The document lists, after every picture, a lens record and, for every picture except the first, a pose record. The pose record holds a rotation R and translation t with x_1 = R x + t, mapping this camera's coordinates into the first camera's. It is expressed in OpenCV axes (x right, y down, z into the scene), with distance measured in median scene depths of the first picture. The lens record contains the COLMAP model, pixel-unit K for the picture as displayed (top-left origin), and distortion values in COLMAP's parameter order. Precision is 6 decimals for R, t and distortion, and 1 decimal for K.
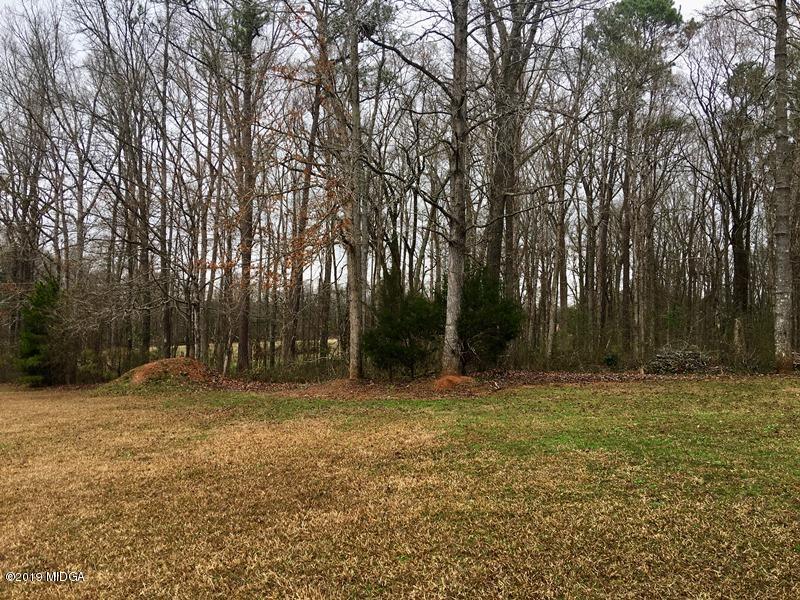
lens RADIAL K [[688.6, 0, 402.5], [0, 688.6, 298.8], [0, 0, 1]] dist [0.006976, 0.001390]
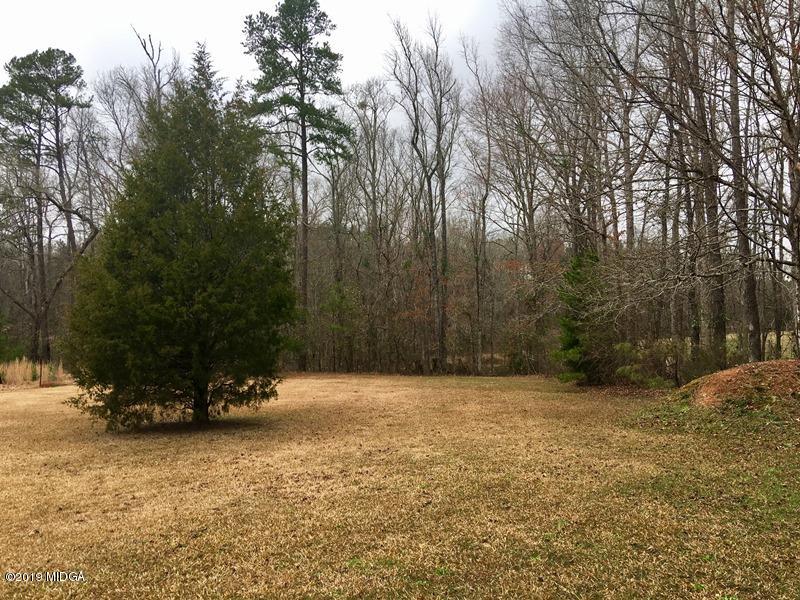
lens RADIAL K [[688.6, 0, 402.3], [0, 688.6, 296.3], [0, 0, 1]] dist [0.006976, 0.001390]
pose [[0.703074, -0.043265, -0.709799, -0.115502], [0.056354, 0.998398, -0.005036, 0.017484], [0.708880, -0.036459, 0.704386, 0.319600]]
